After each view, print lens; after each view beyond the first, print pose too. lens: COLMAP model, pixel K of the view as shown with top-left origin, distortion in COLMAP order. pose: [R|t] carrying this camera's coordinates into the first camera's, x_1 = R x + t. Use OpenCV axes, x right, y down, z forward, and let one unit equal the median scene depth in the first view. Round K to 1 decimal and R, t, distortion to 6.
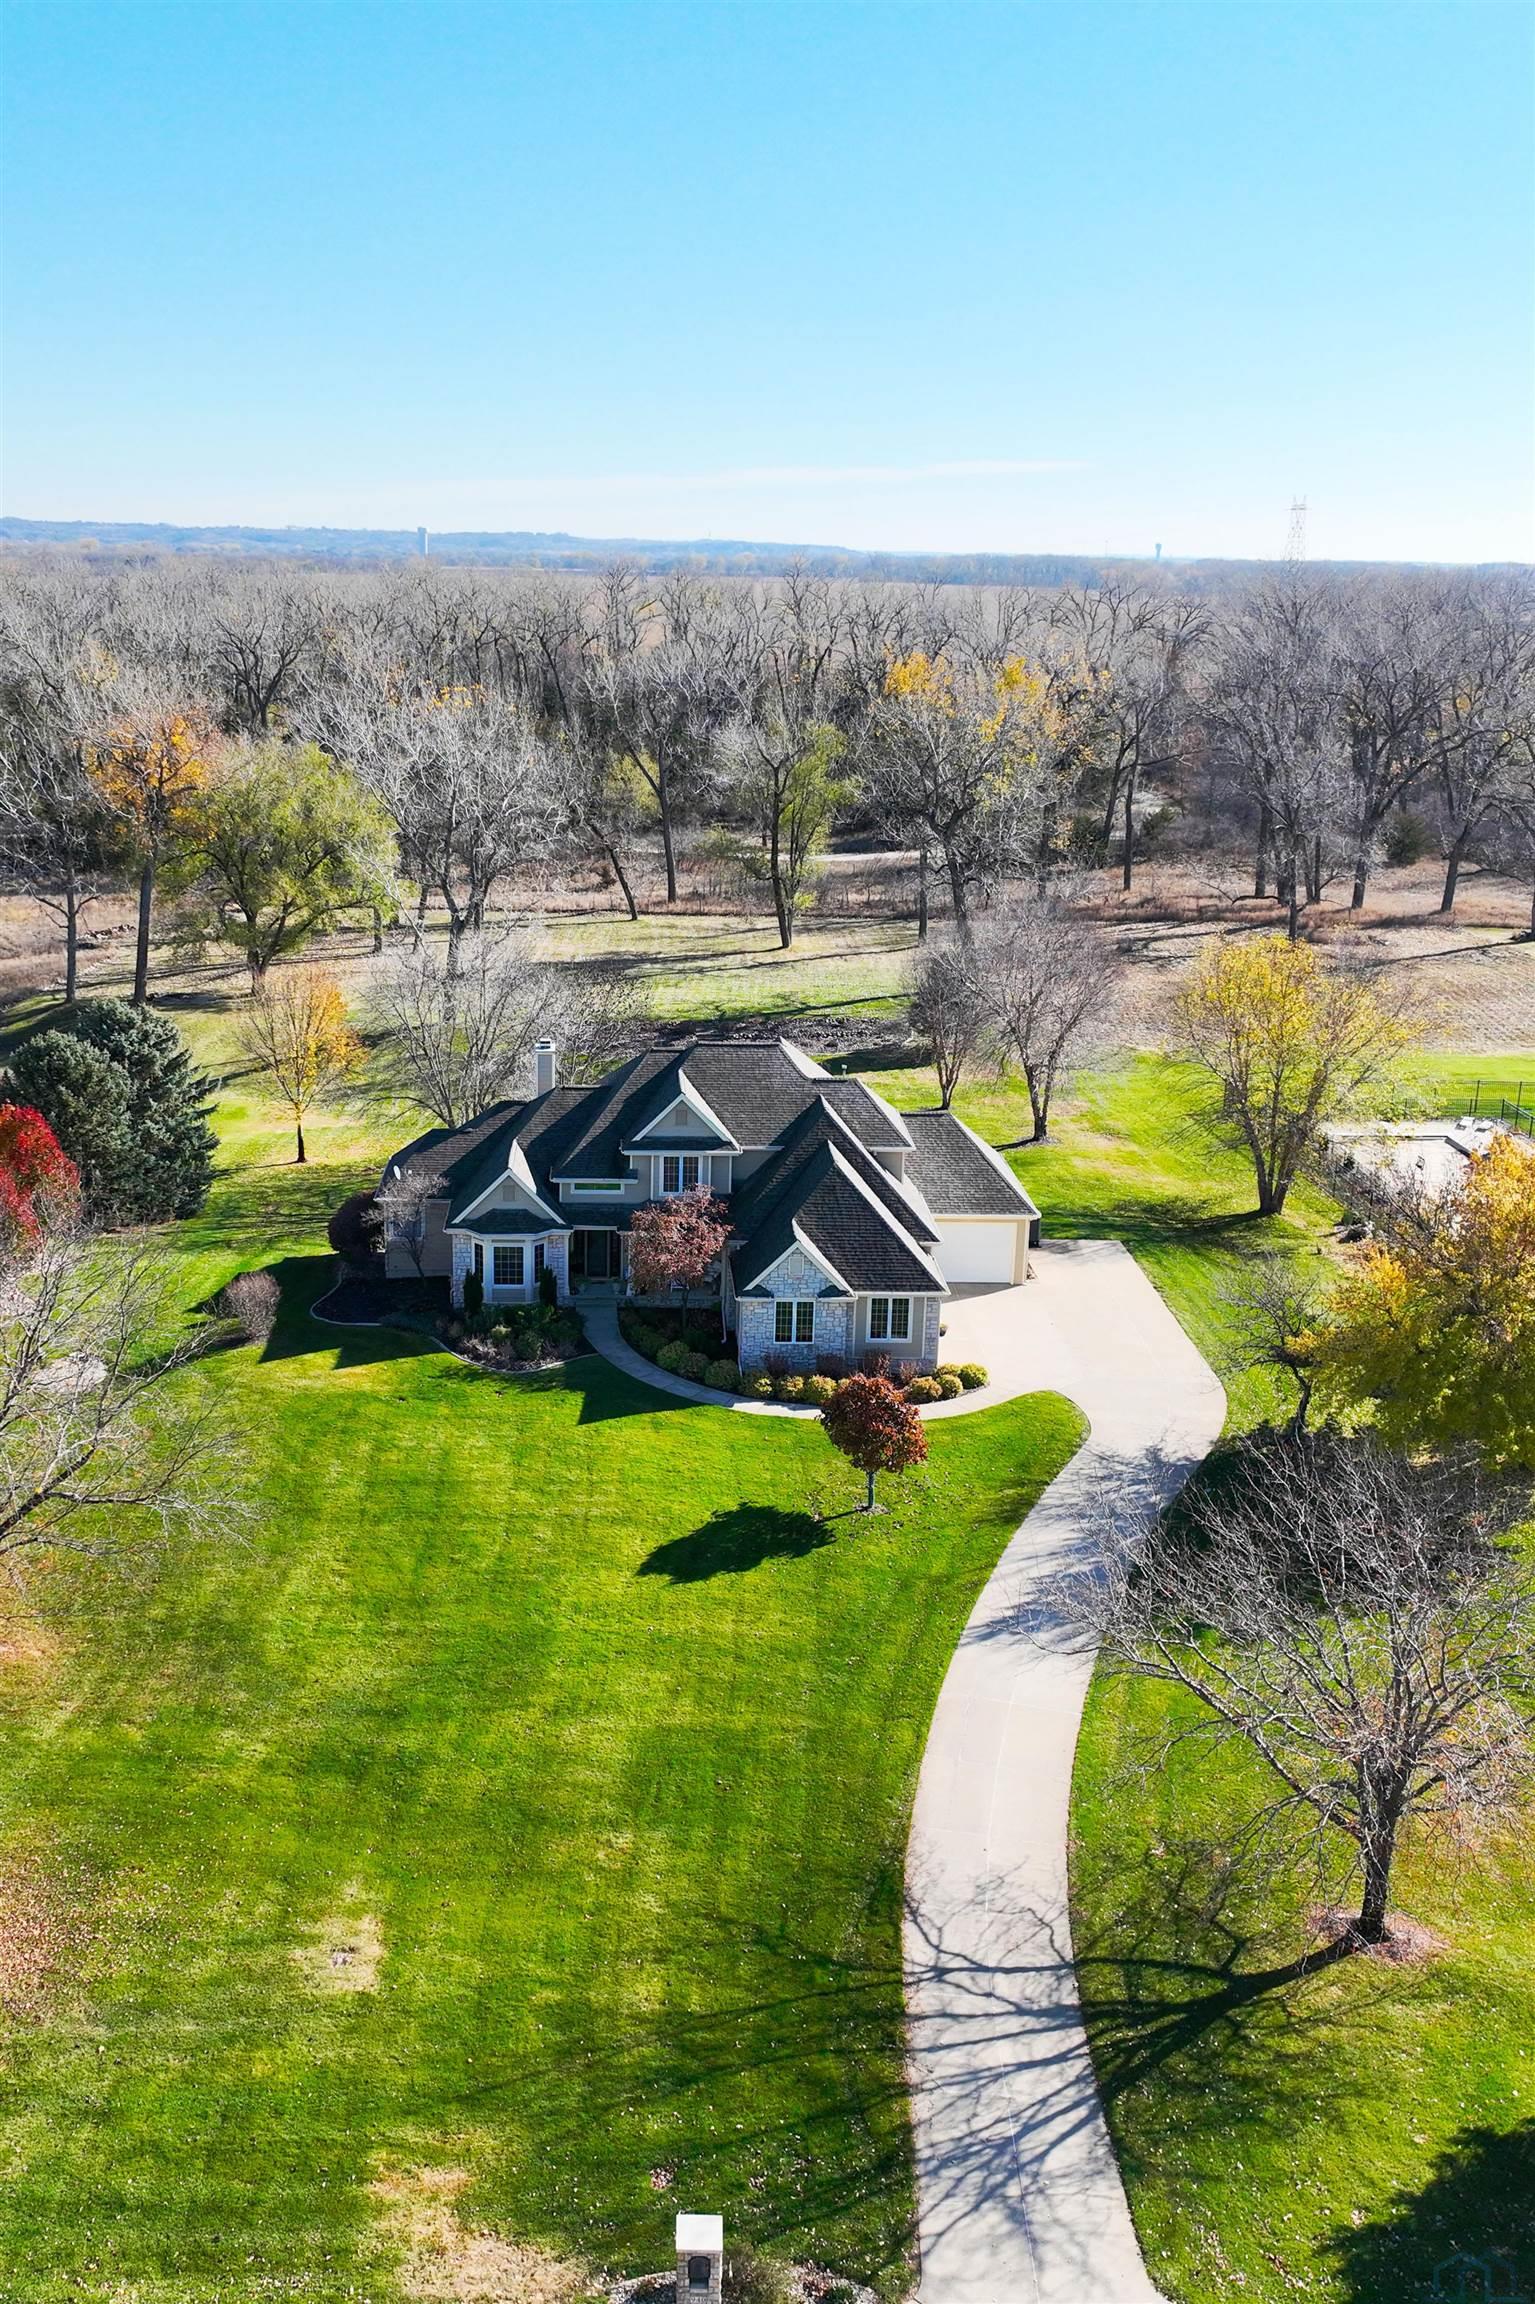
lens RADIAL K [[2154.4, 0, 666.1], [0, 2154.4, 1141.3], [0, 0, 1]] dist [-0.003265, 0.000000]
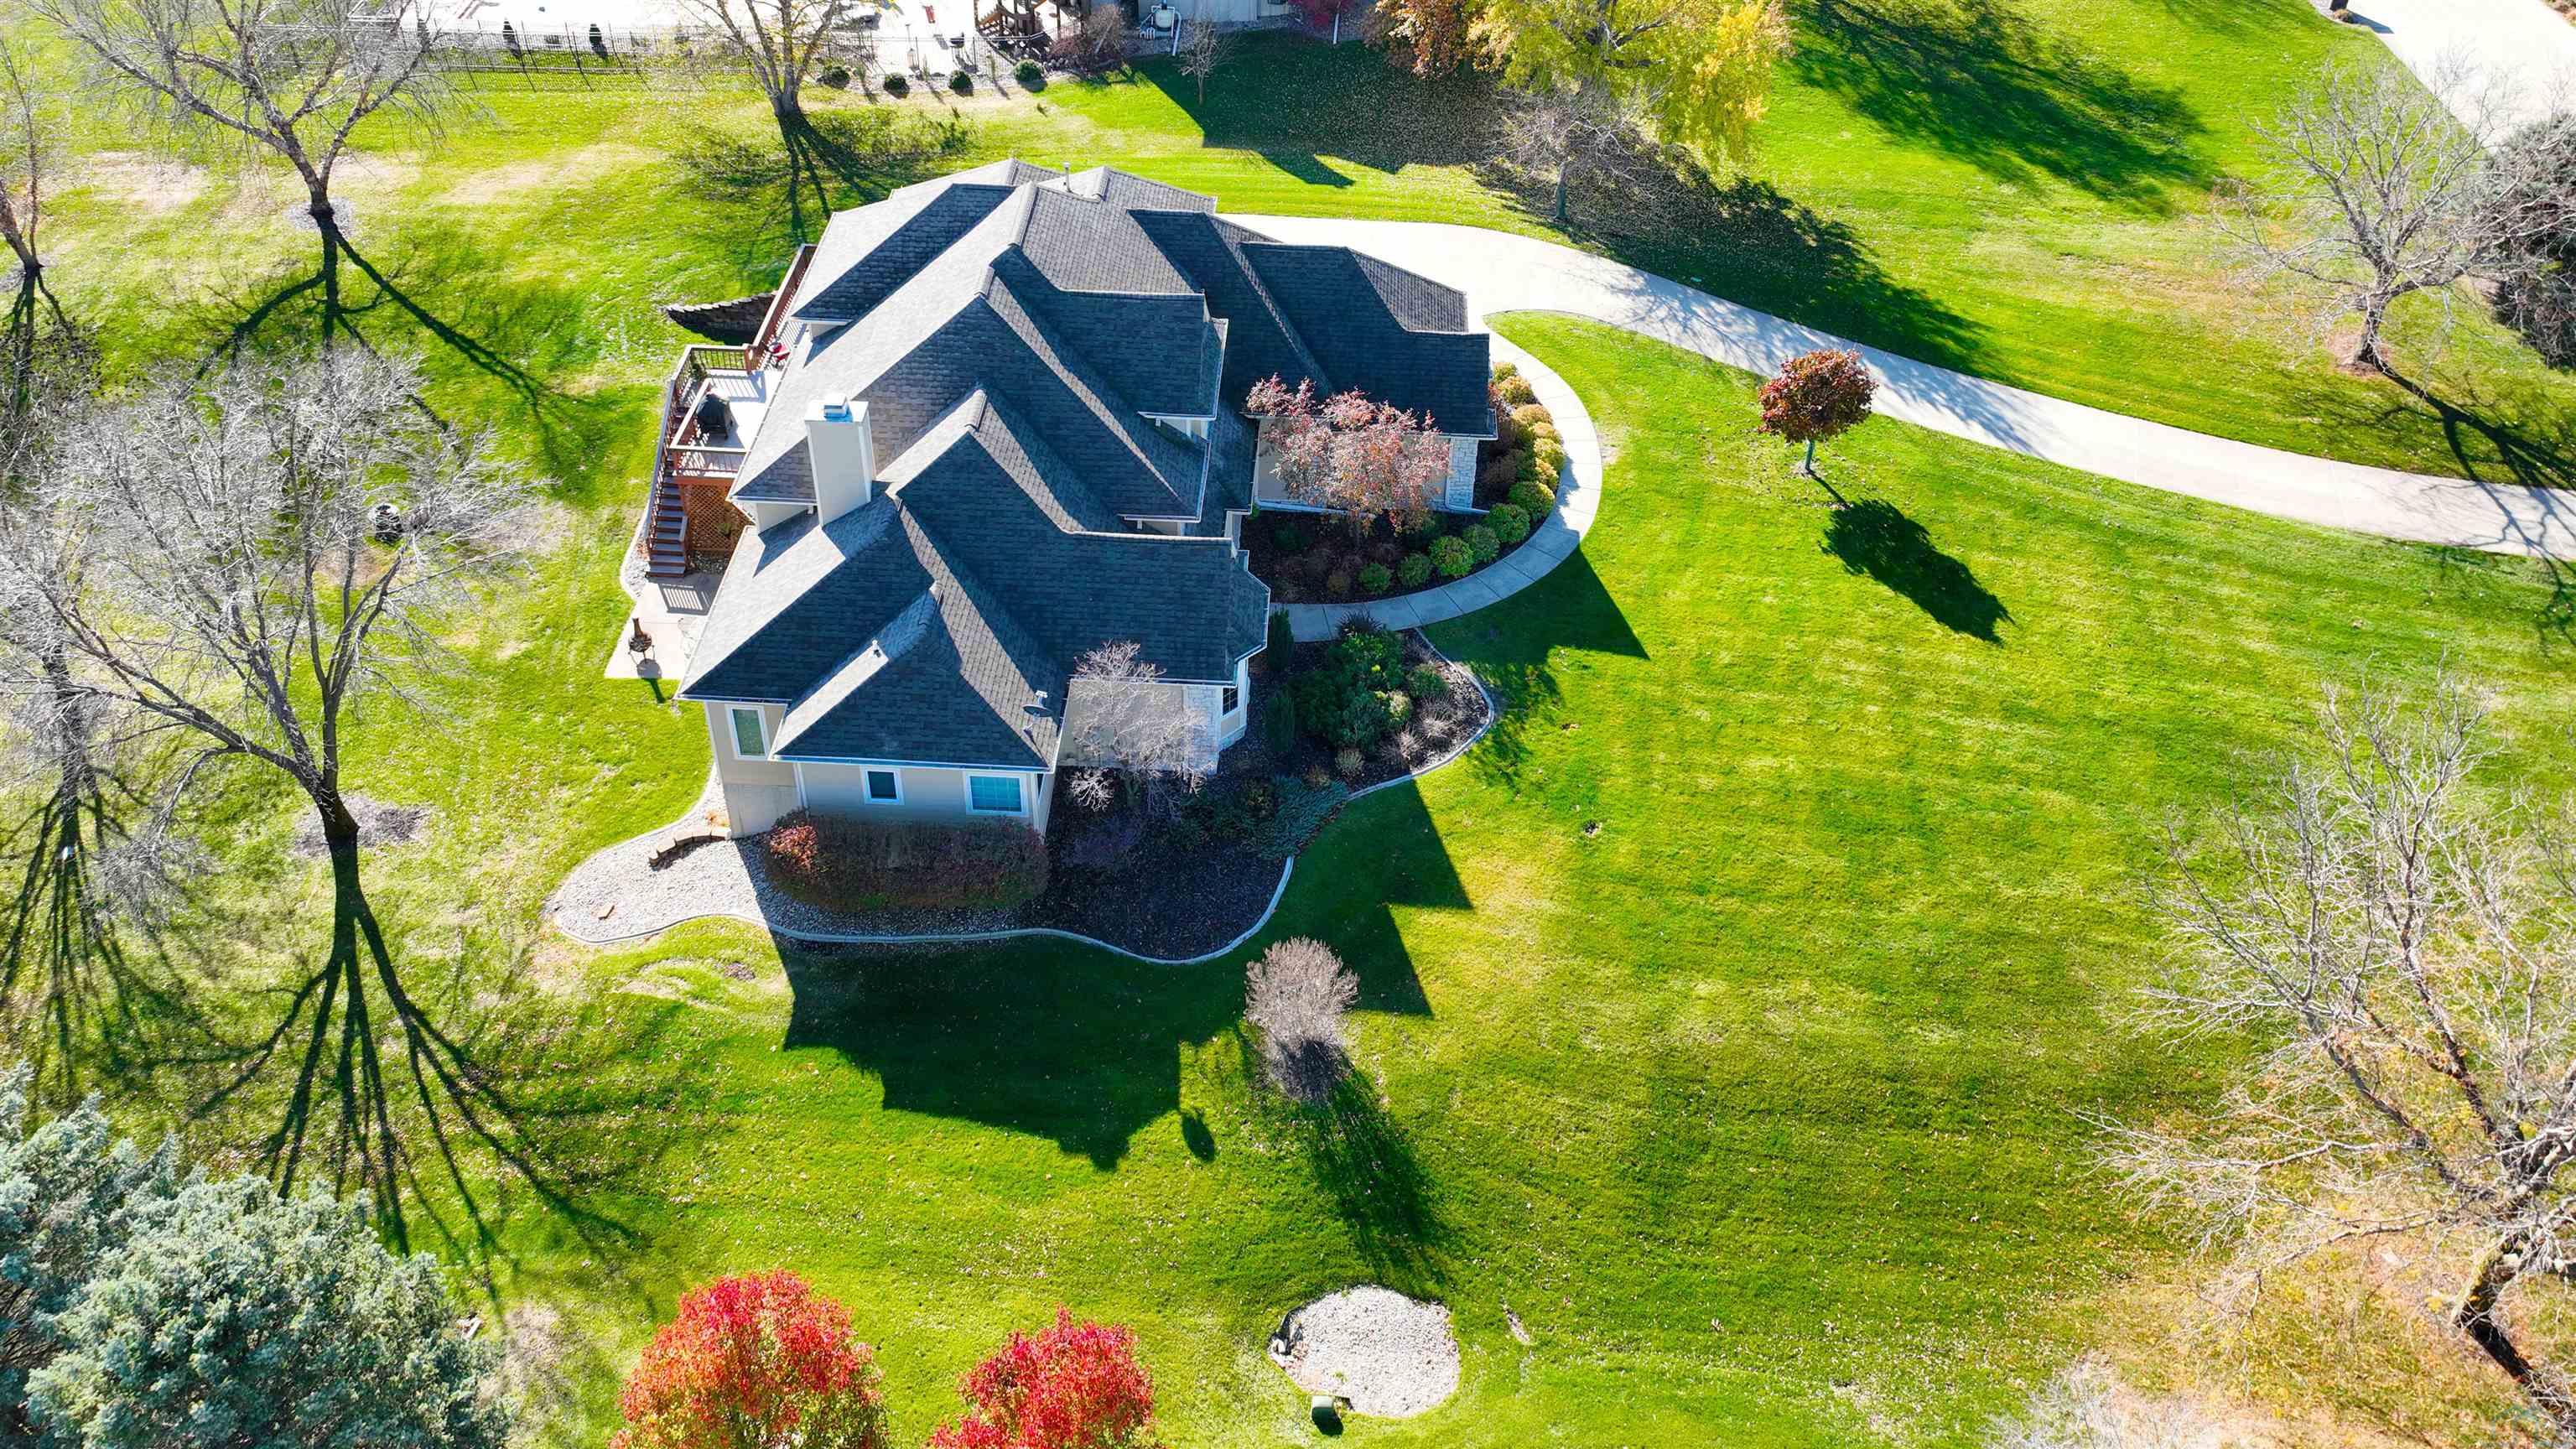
lens RADIAL K [[1957.5, 0, 1284.3], [0, 1957.5, 434.4], [0, 0, 1]] dist [0.014444, -0.012617]
pose [[0.065757, -0.602159, 0.795664, -0.489857], [0.242375, 0.783148, 0.572655, -0.323417], [-0.967952, 0.155193, 0.197446, 0.834161]]
